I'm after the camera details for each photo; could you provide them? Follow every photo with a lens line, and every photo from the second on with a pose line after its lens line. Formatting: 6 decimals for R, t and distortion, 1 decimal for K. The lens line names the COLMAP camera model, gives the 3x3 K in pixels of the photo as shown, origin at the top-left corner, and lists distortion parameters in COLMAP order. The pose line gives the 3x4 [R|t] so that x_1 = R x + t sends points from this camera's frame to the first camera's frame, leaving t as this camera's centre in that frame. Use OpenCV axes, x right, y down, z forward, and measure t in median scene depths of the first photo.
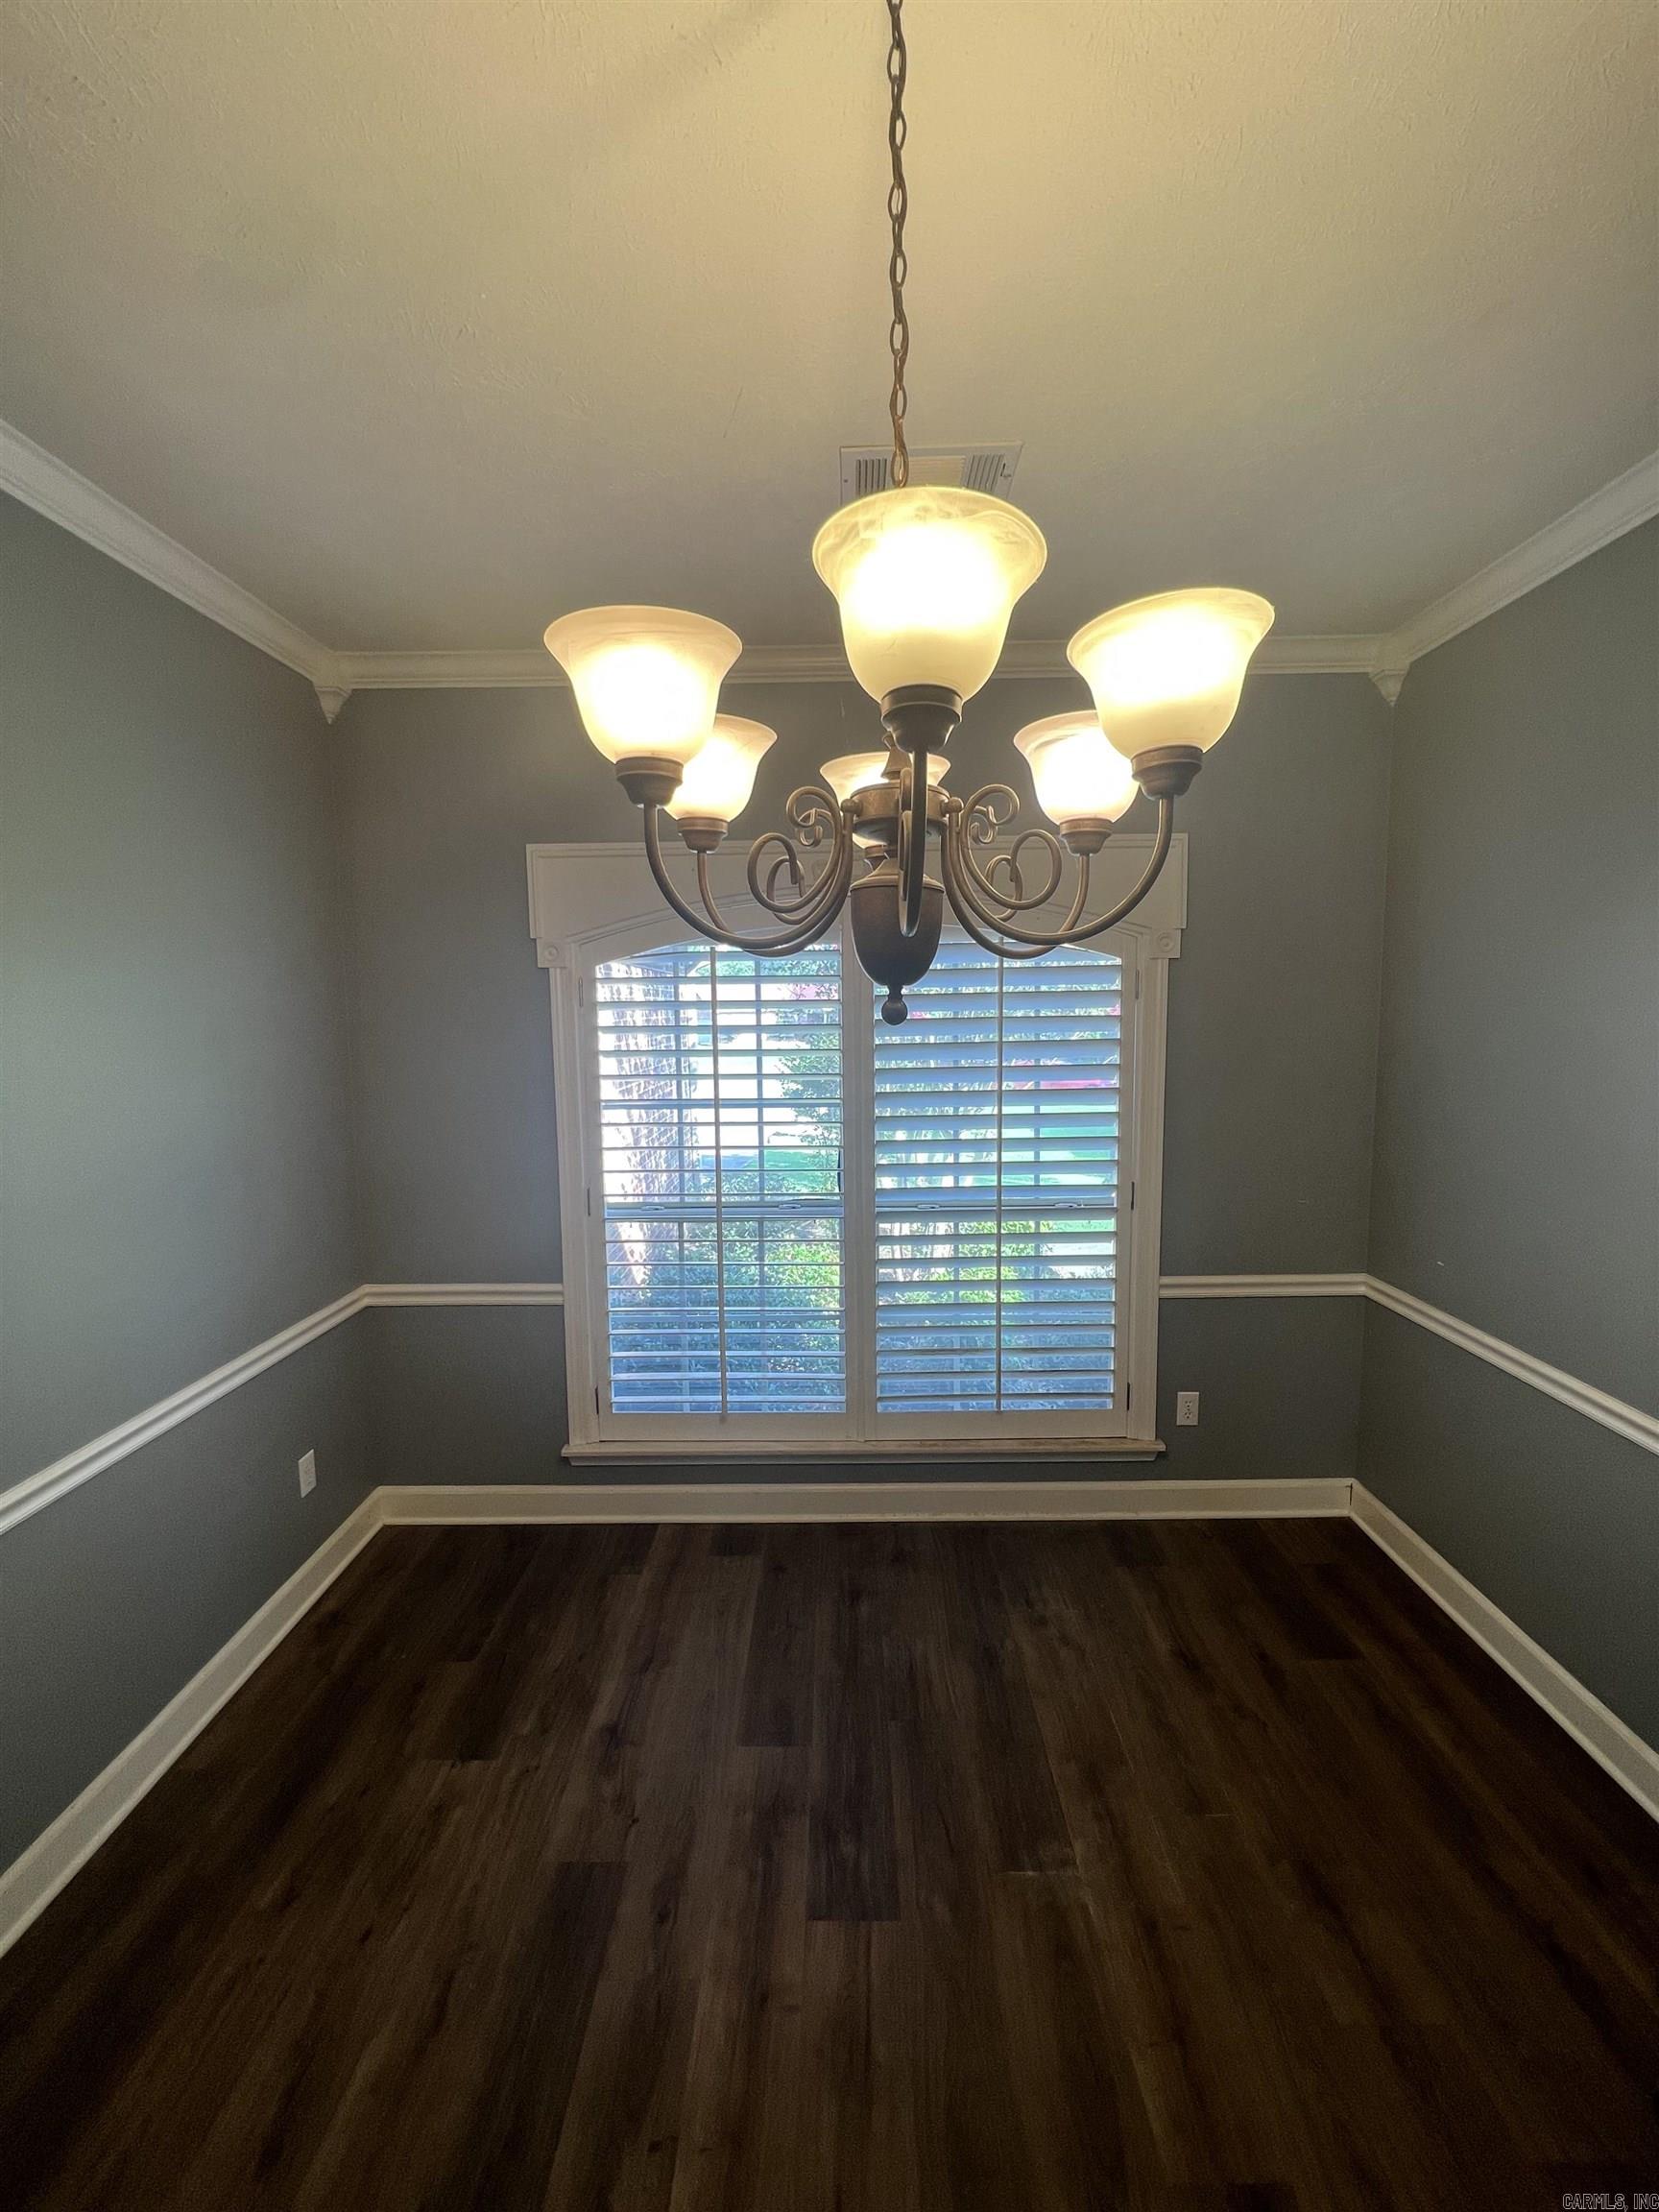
lens RADIAL K [[893.0, 0, 831.6], [0, 893.0, 1099.6], [0, 0, 1]] dist [-0.002605, 0.000984]
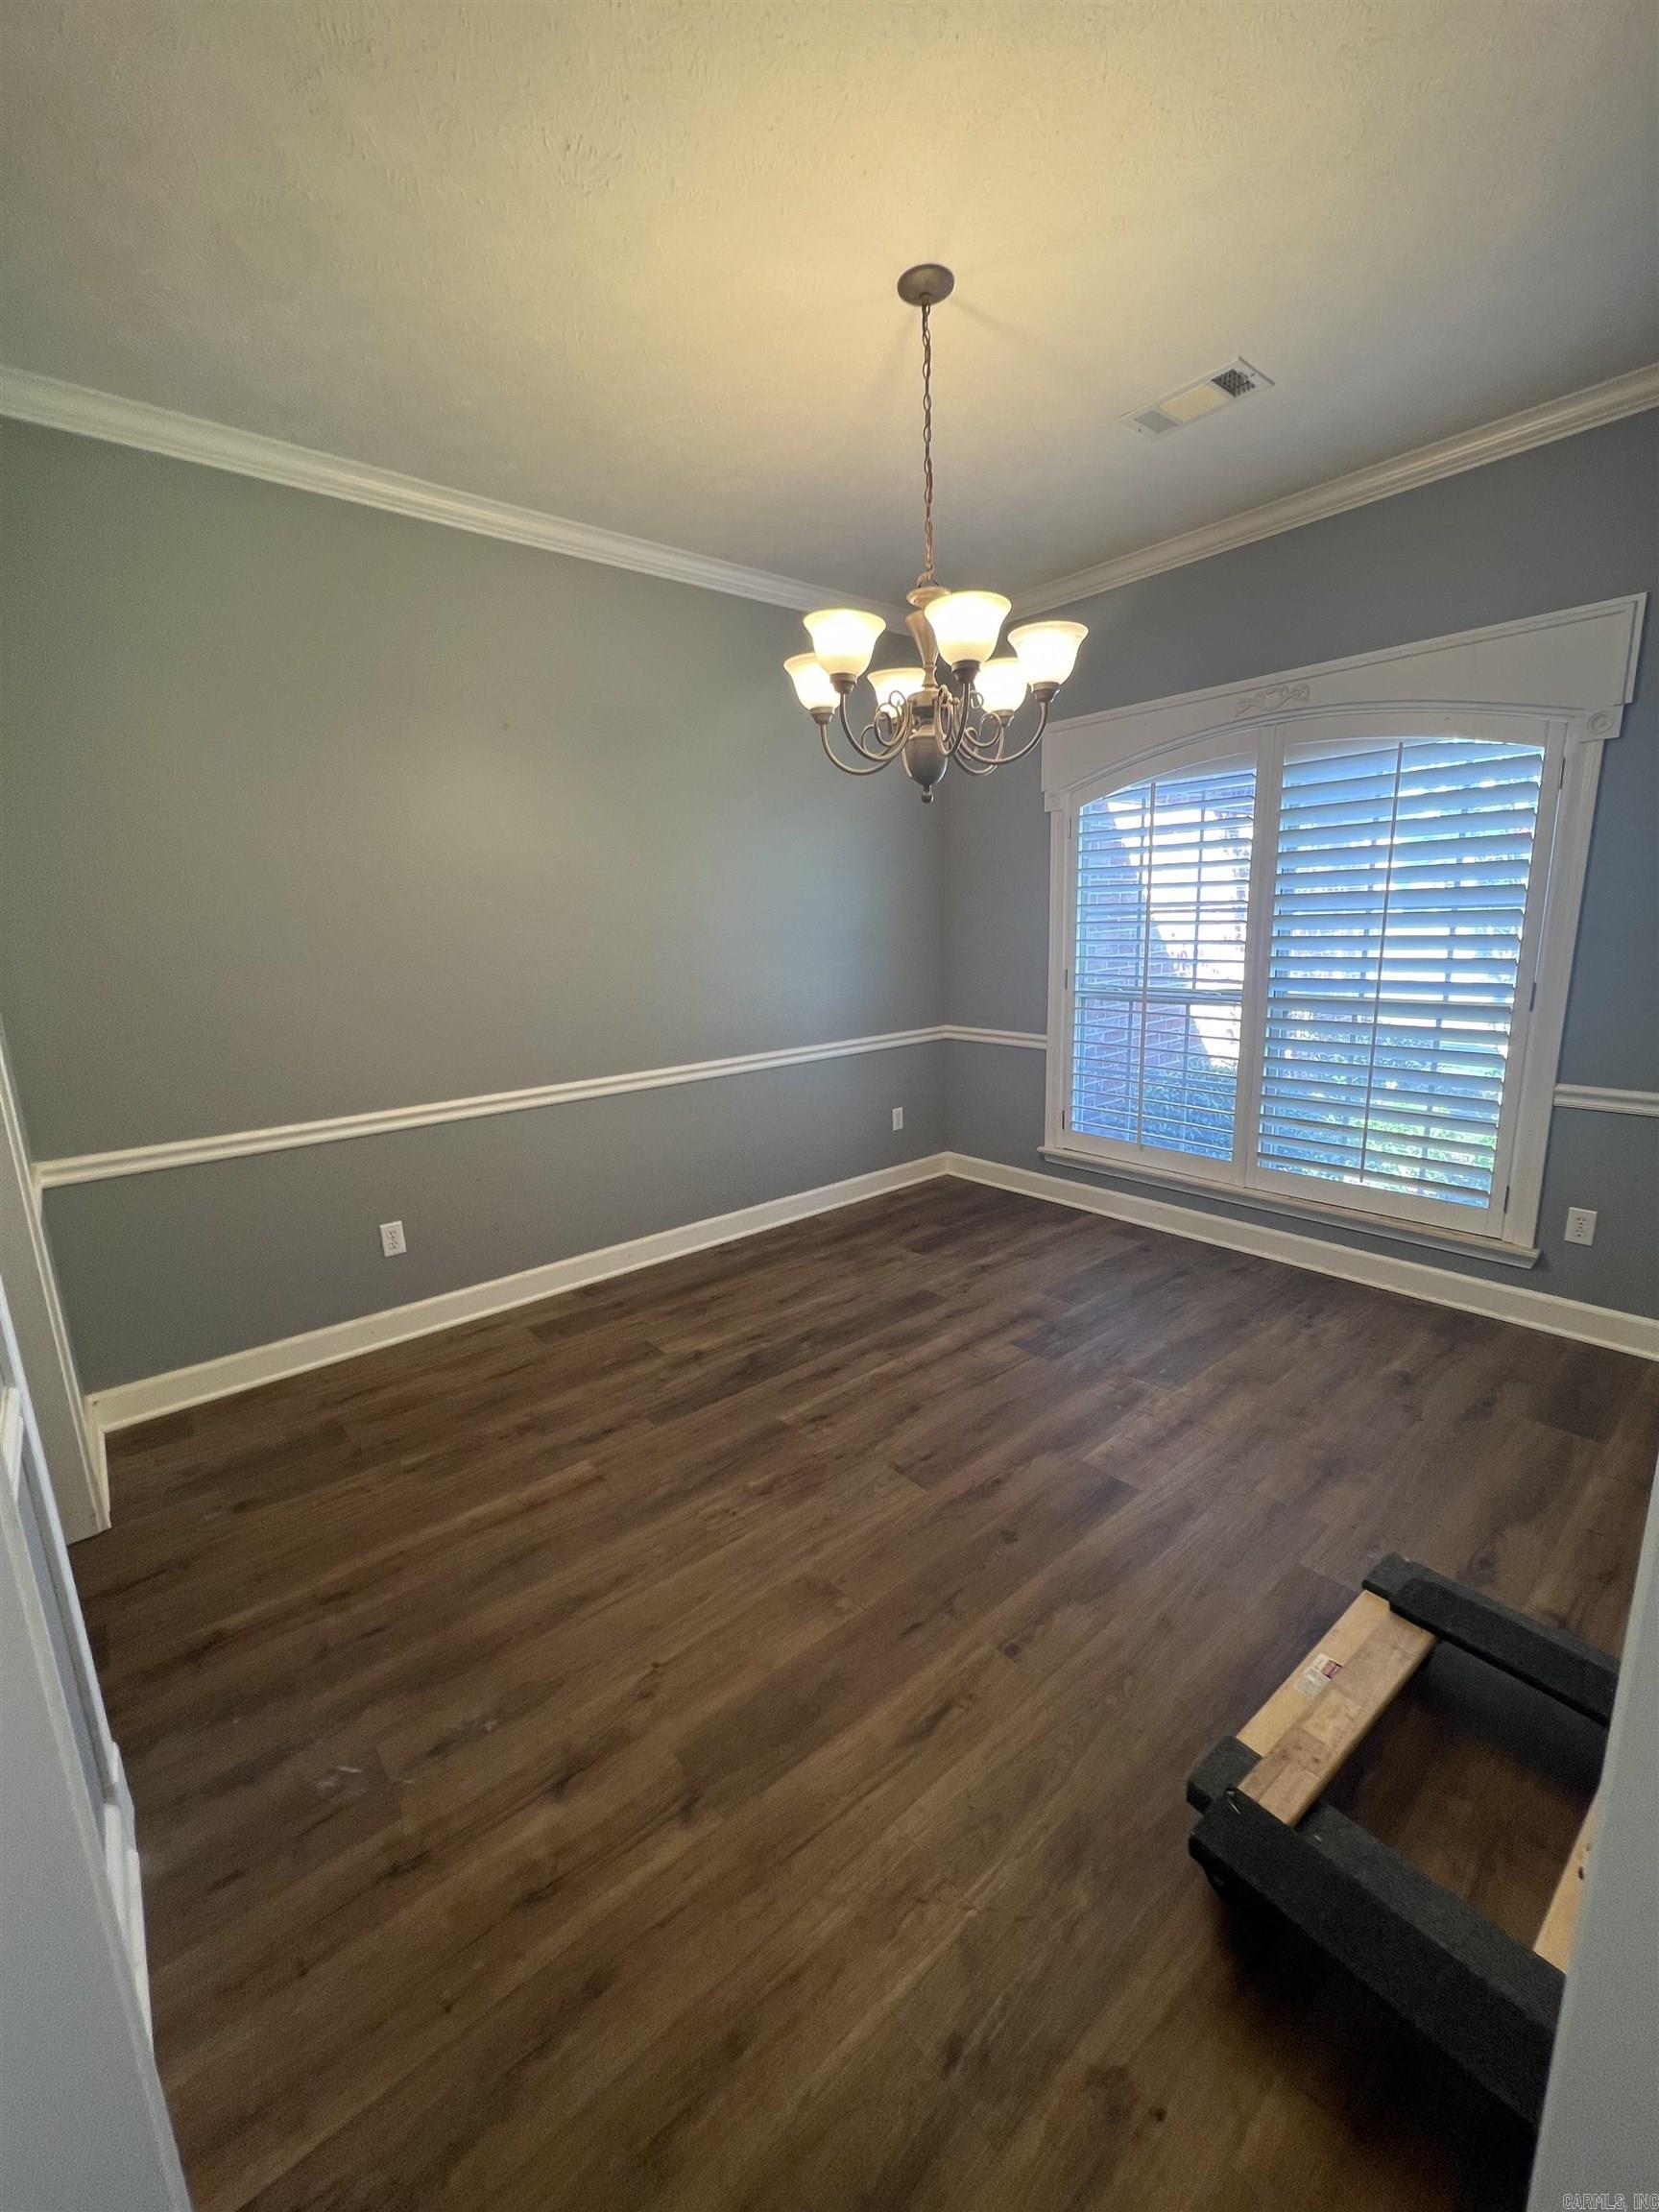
lens RADIAL K [[893.0, 0, 831.6], [0, 893.0, 1099.6], [0, 0, 1]] dist [-0.002605, 0.000984]
pose [[0.659237, 0.148372, -0.737152, 0.583494], [-0.050153, 0.986832, 0.153775, 0.108966], [0.750261, -0.064404, 0.657997, -0.242918]]
